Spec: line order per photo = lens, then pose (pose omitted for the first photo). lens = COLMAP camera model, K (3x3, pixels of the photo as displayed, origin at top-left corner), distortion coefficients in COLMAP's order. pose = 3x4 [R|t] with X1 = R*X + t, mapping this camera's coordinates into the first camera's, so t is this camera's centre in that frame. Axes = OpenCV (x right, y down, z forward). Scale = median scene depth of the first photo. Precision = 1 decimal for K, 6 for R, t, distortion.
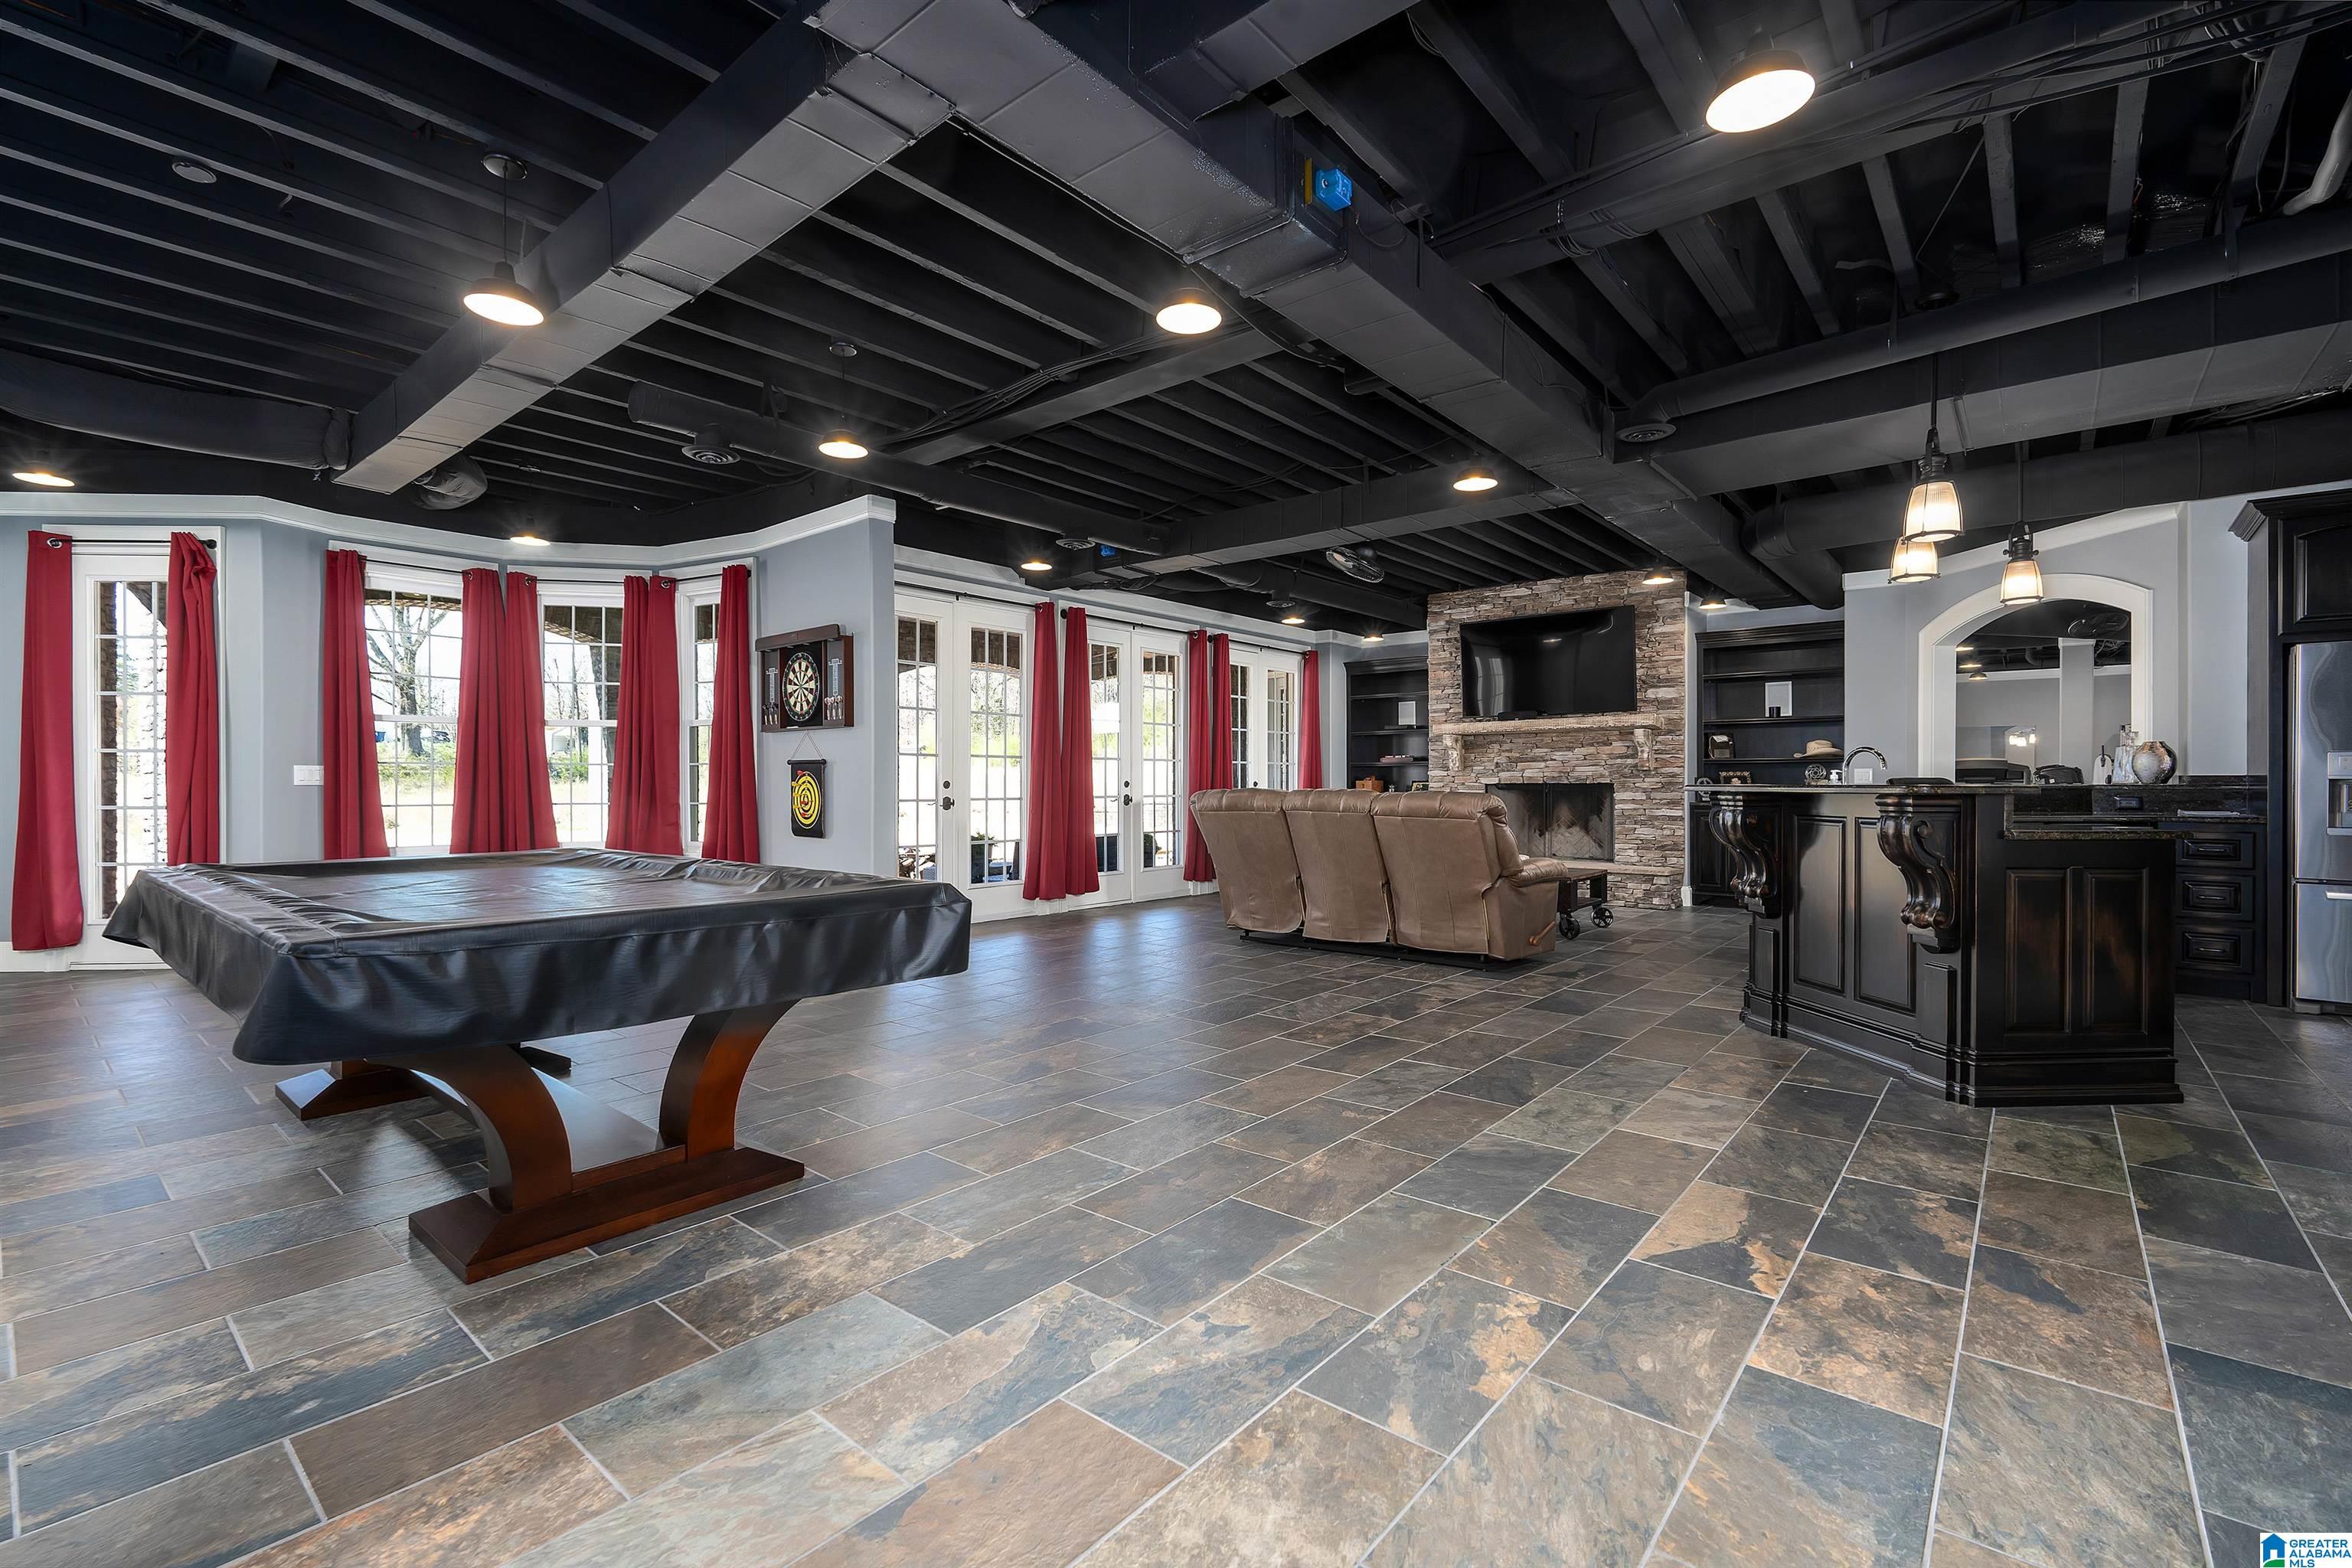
lens RADIAL K [[1034.9, 0, 1172.9], [0, 1034.9, 784.6], [0, 0, 1]] dist [-0.001420, -0.000293]
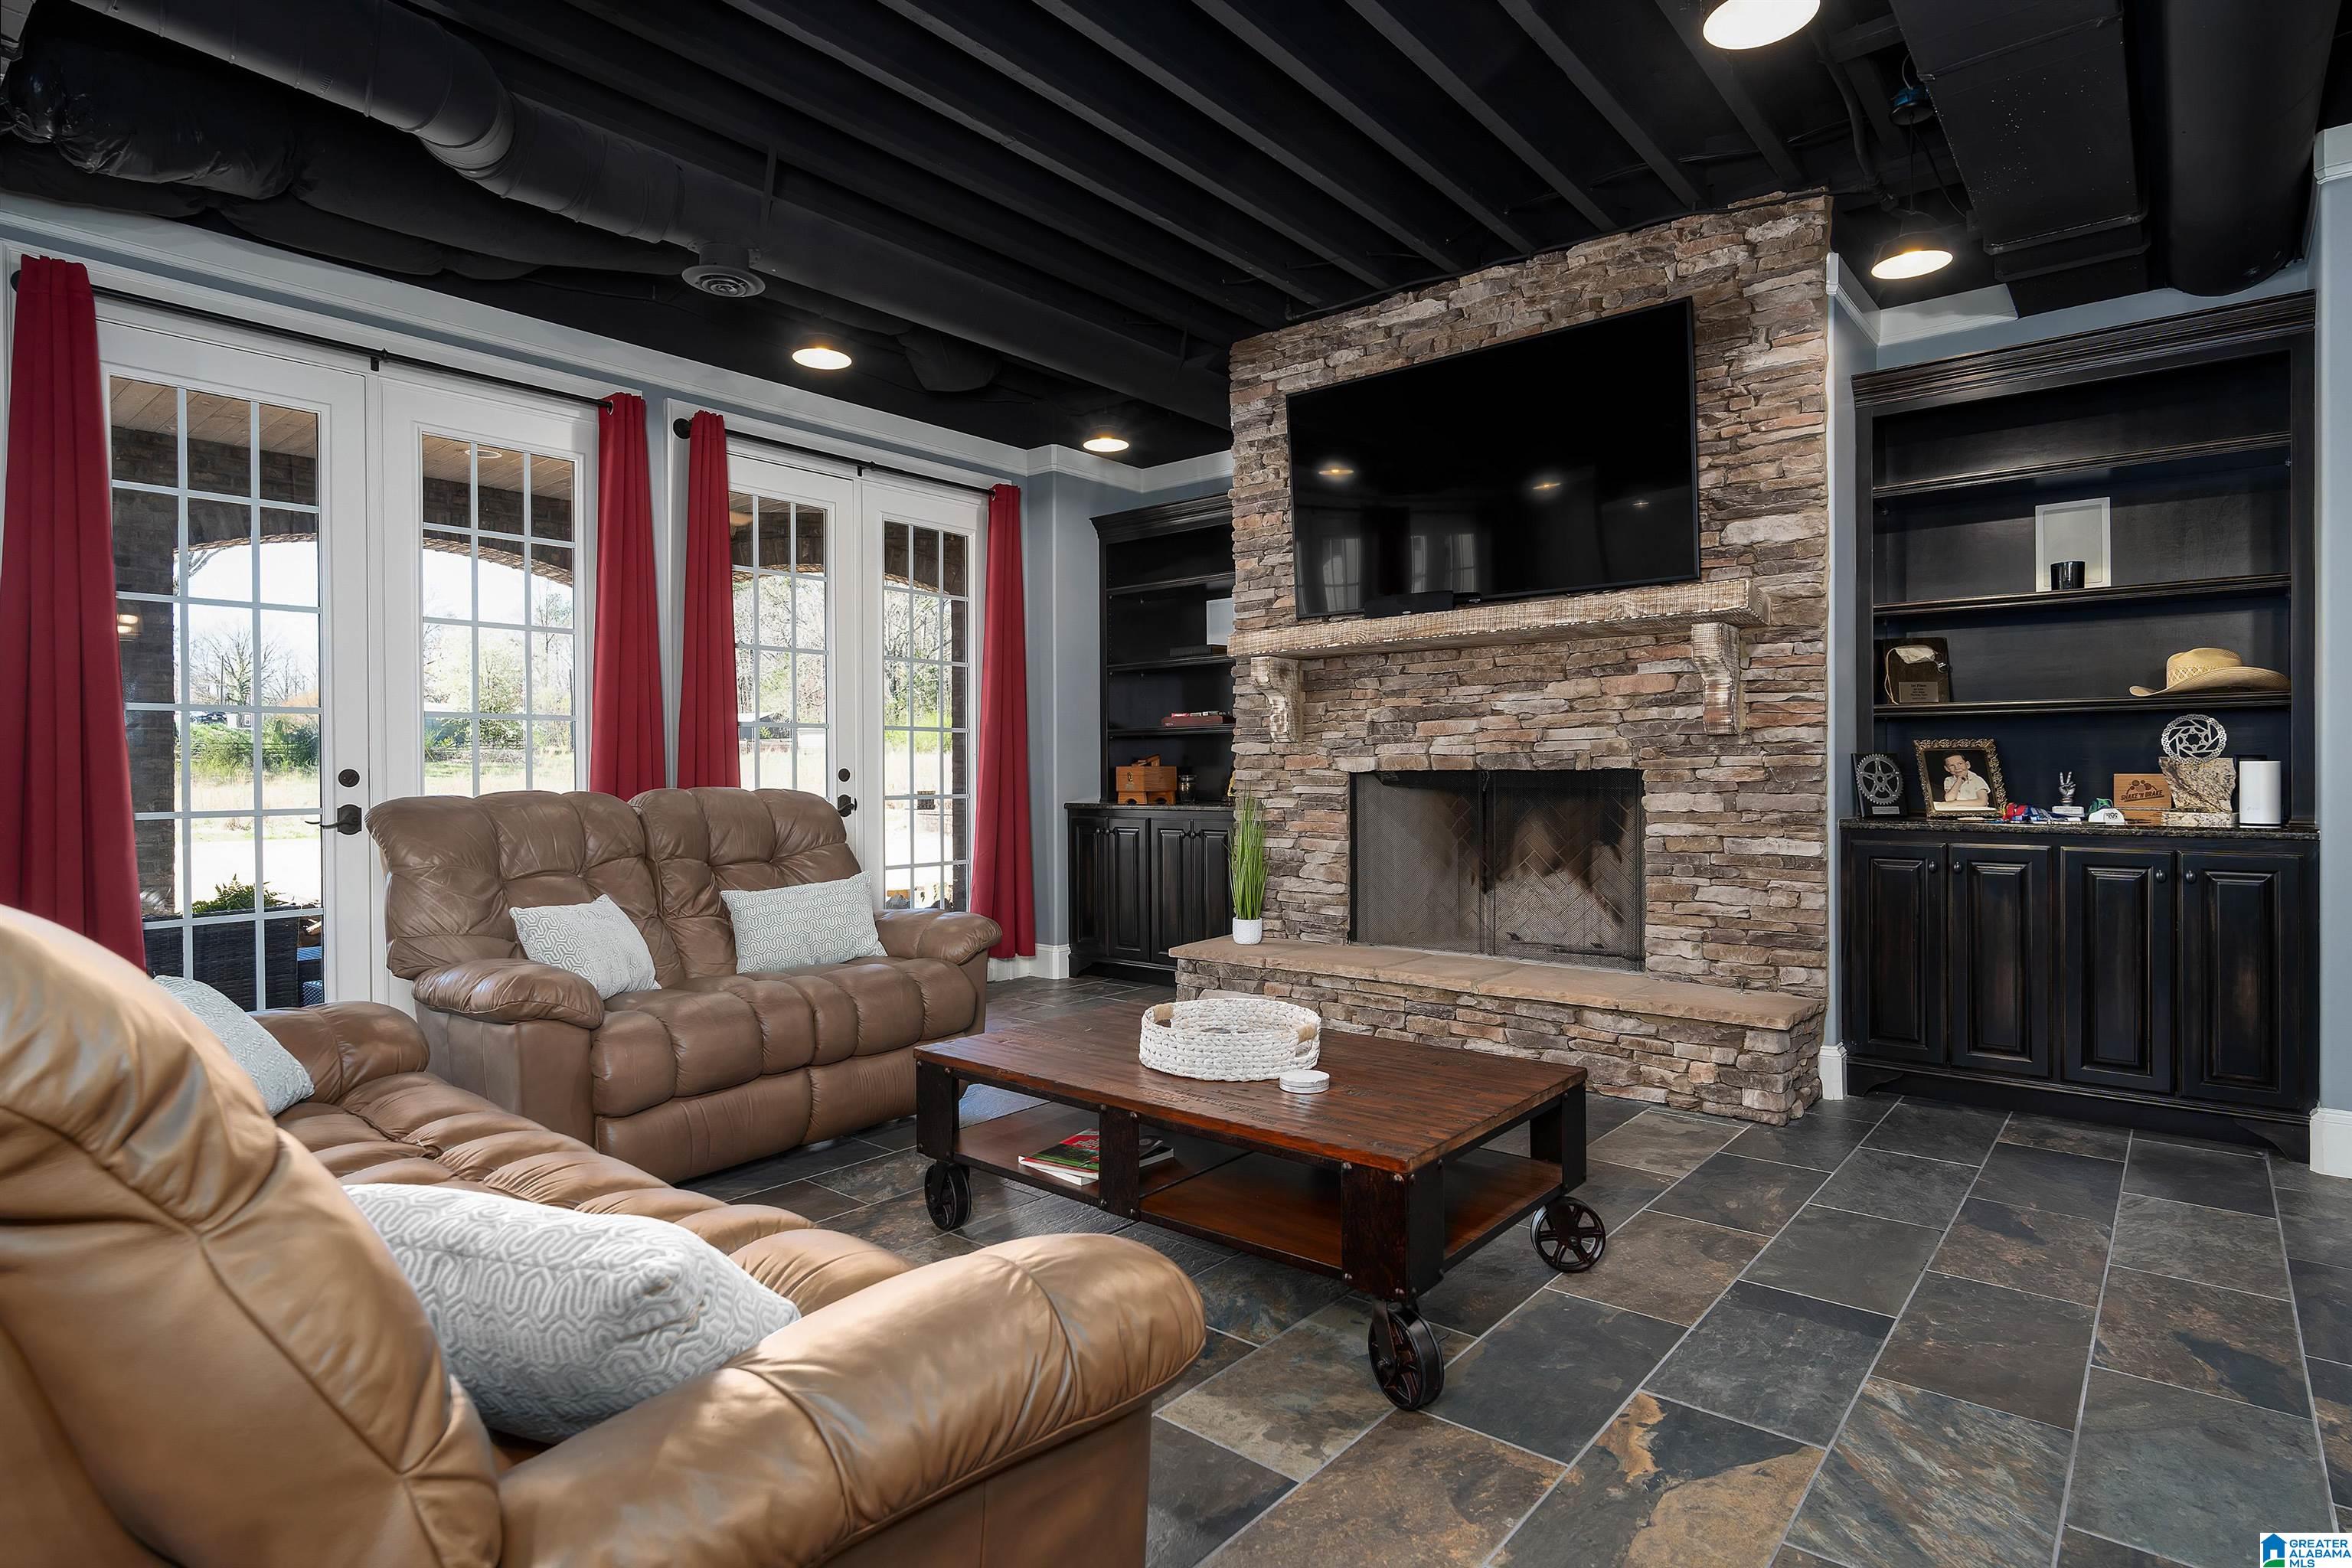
lens RADIAL K [[1229.7, 0, 1172.6], [0, 1229.7, 775.6], [0, 0, 1]] dist [-0.006493, -0.000658]
pose [[0.999994, -0.003309, -0.001083, 0.252044], [0.003312, 0.999992, 0.002099, -0.000651], [0.001076, -0.002103, 0.999997, 0.541536]]
